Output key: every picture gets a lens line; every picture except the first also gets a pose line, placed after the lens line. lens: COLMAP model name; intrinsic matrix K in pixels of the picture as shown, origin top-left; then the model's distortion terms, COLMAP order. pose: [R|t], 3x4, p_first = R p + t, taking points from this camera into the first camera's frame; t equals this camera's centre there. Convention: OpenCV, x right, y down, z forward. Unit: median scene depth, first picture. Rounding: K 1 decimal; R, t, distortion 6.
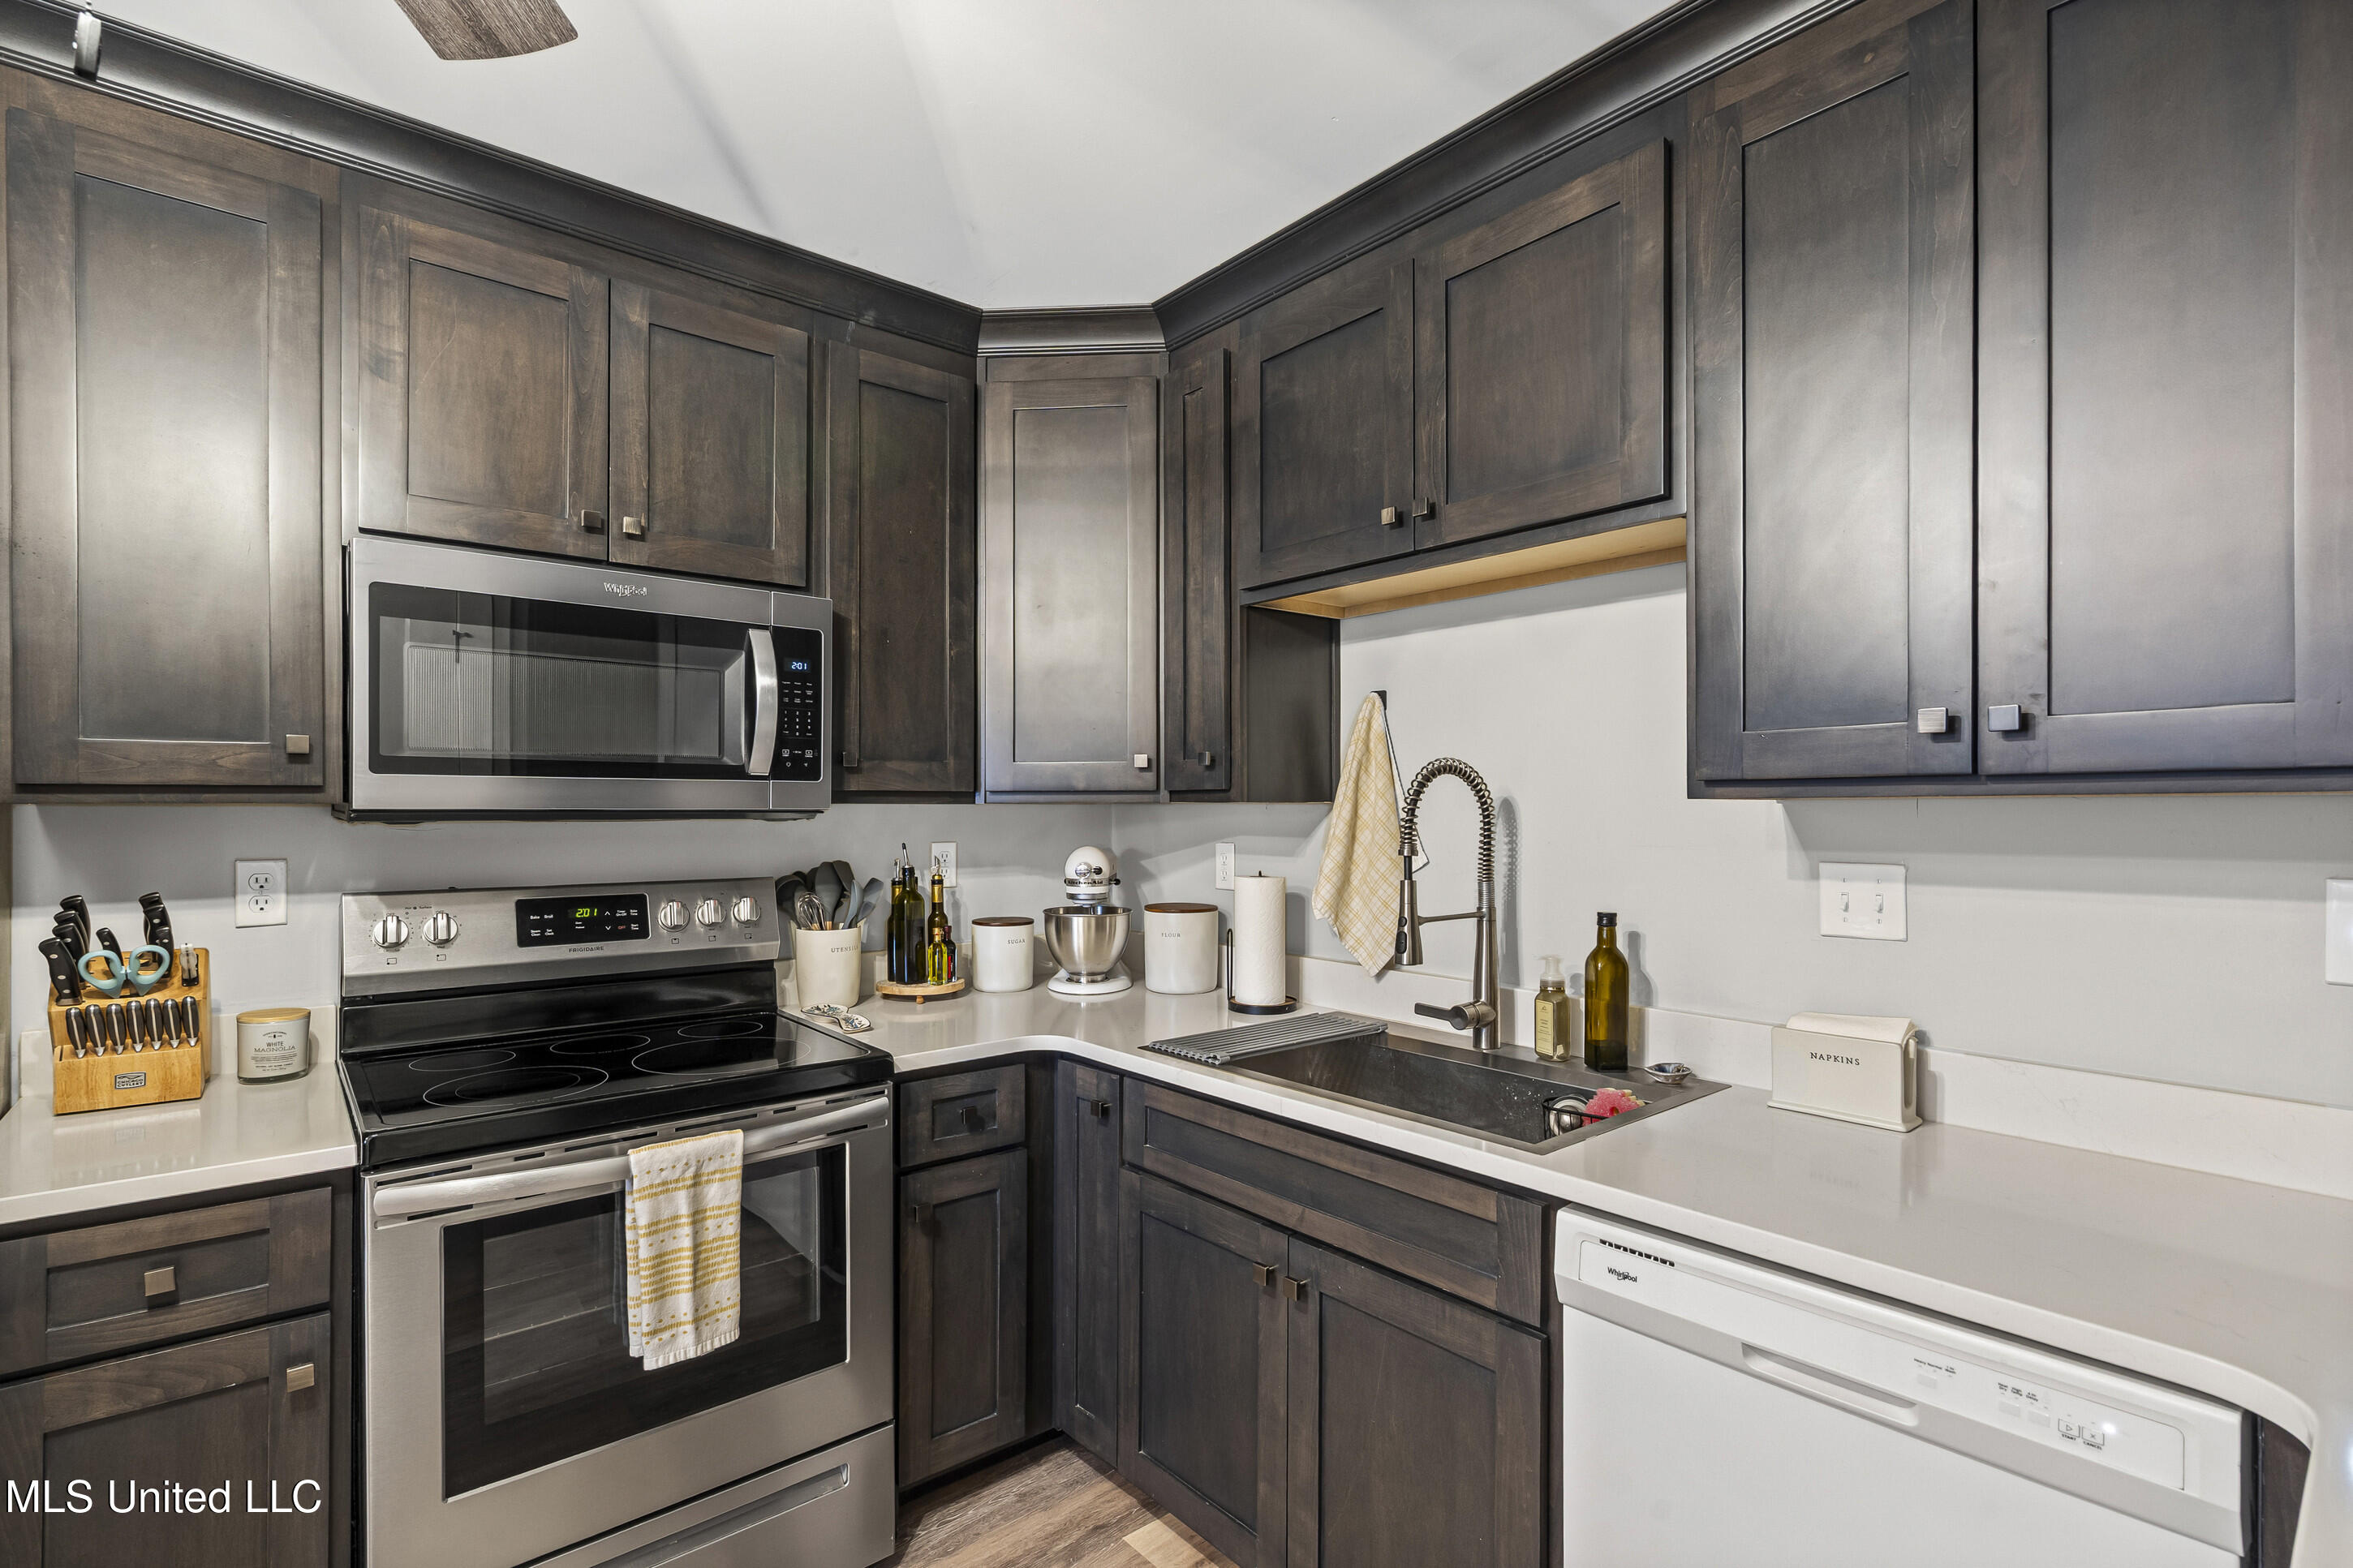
lens RADIAL K [[1084.1, 0, 1175.5], [0, 1084.1, 799.1], [0, 0, 1]] dist [-0.000037, 0.002048]
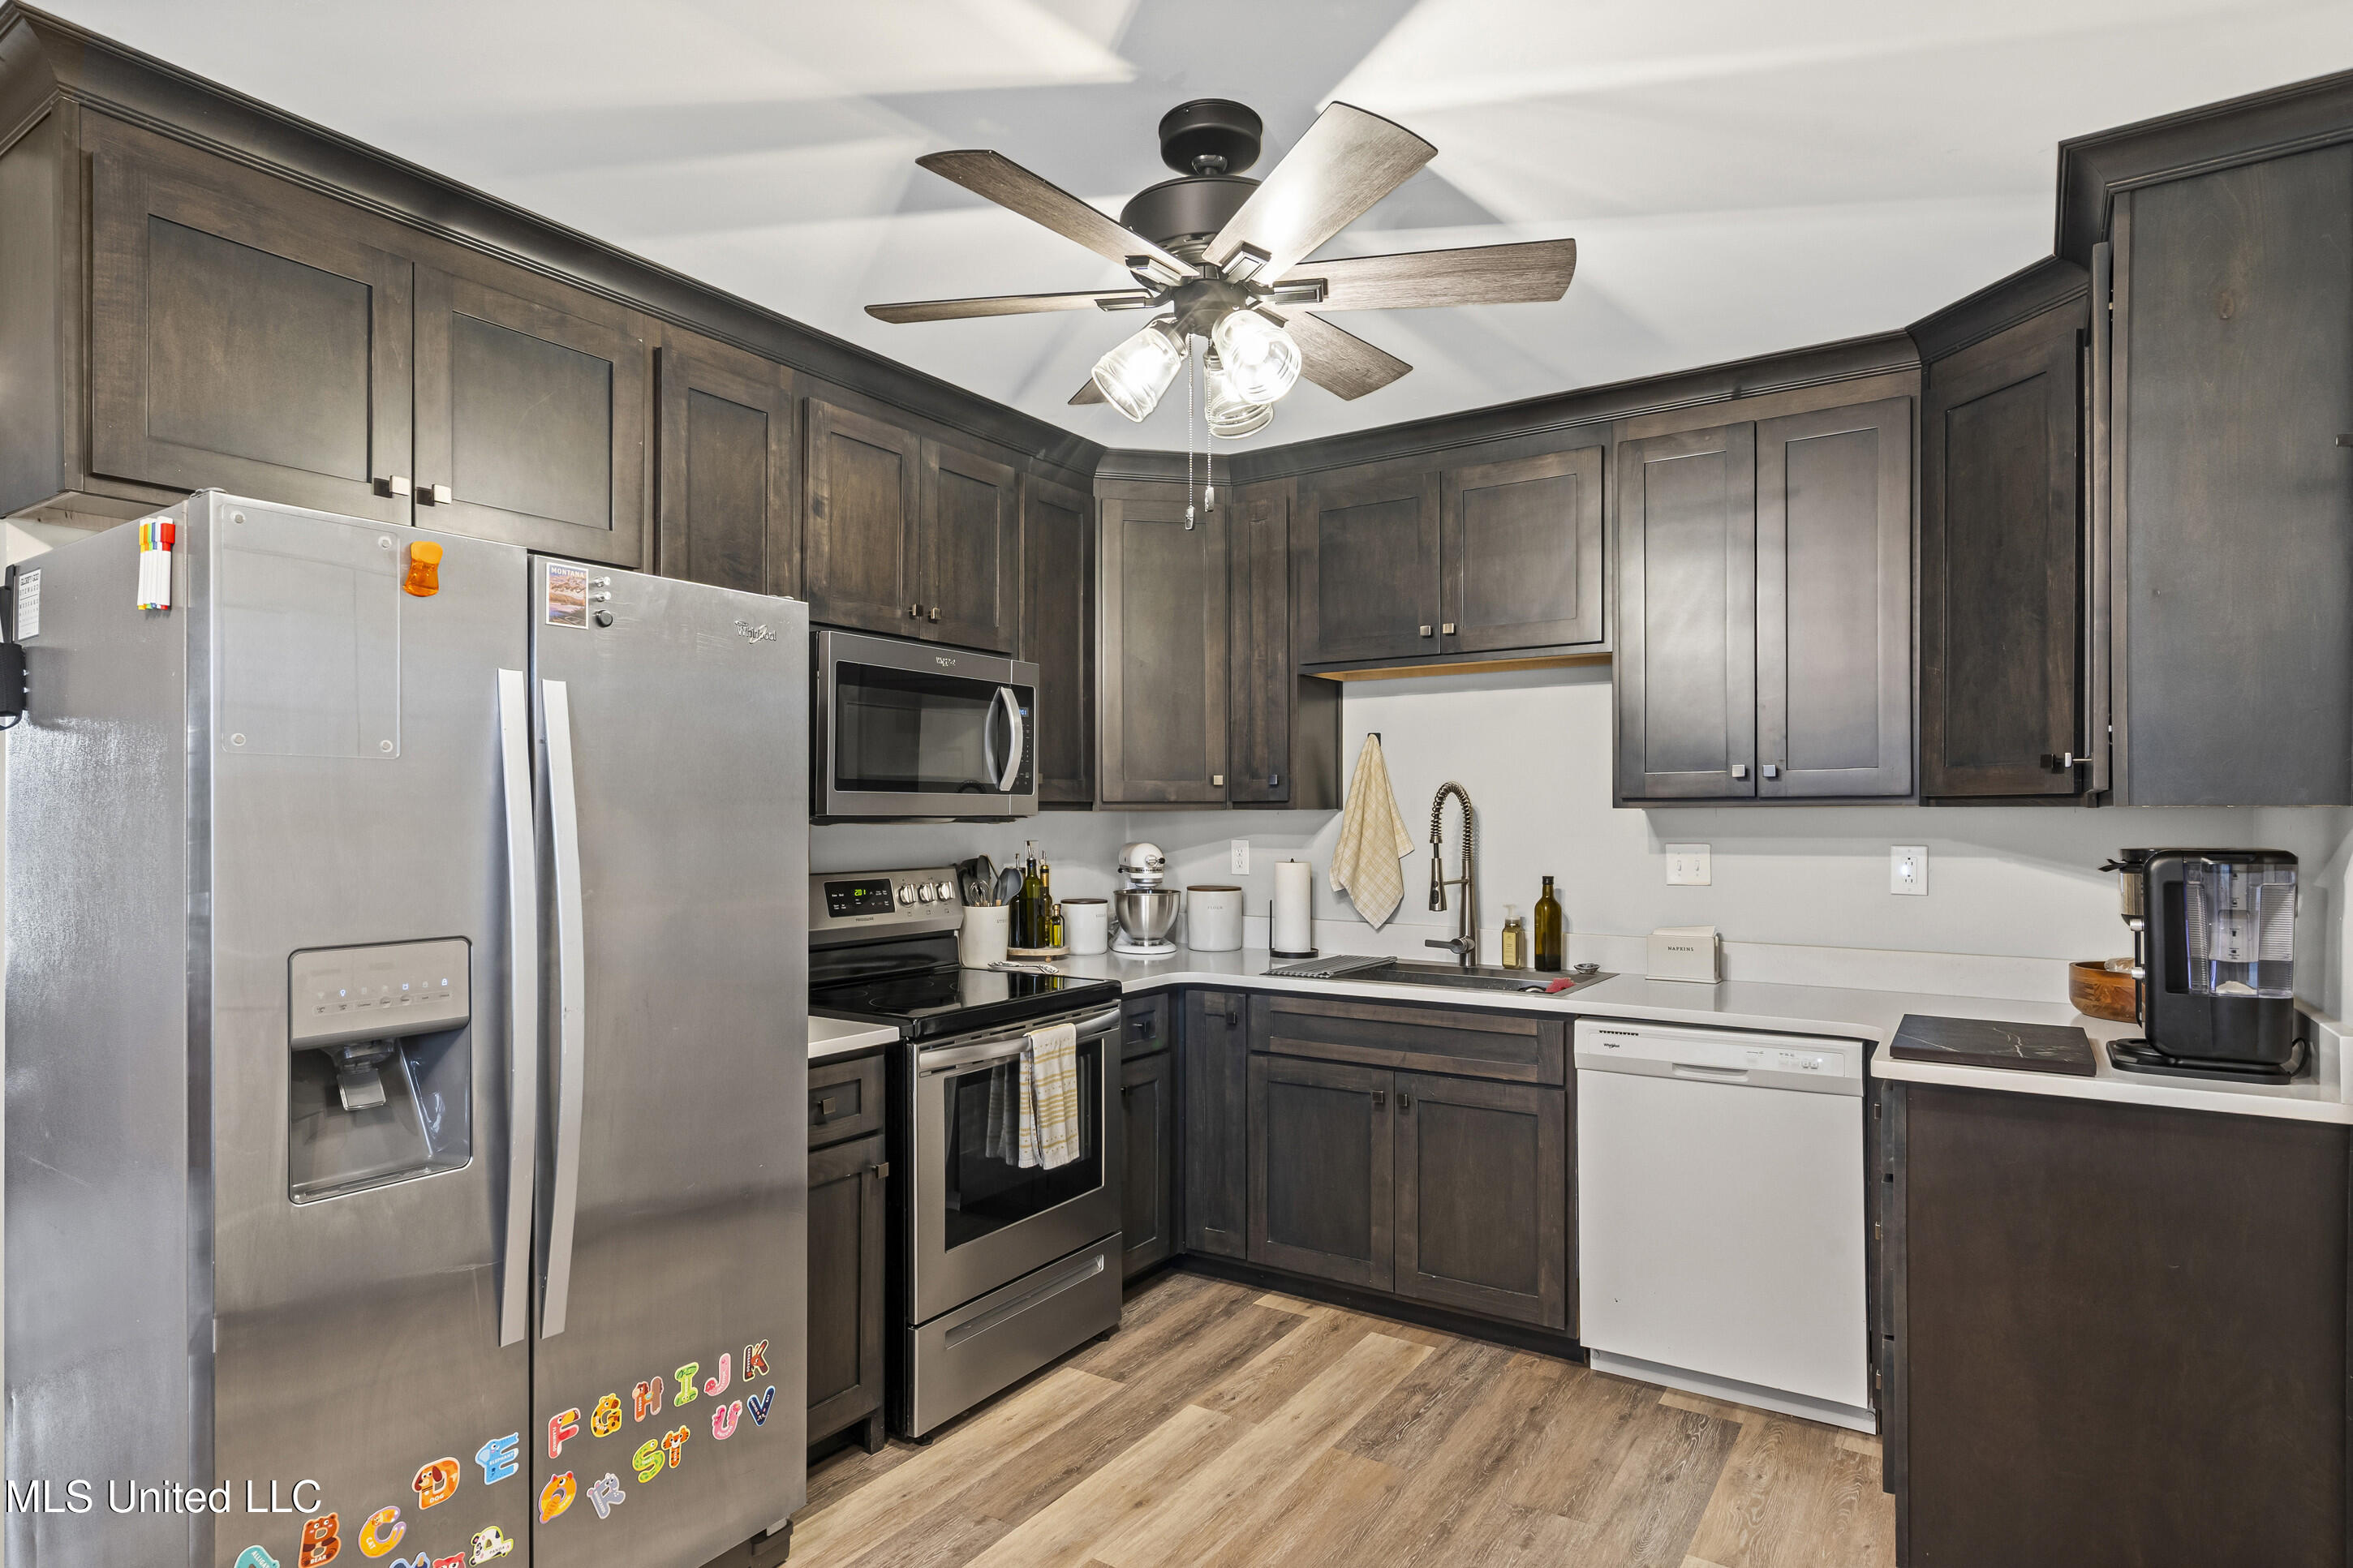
lens RADIAL K [[1264.9, 0, 1175.0], [0, 1264.9, 793.5], [0, 0, 1]] dist [0.017875, -0.000318]
pose [[0.957203, 0.003293, 0.289397, -0.687406], [-0.000979, 0.999966, -0.008141, -0.005496], [-0.289414, 0.007509, 0.957175, -0.671339]]
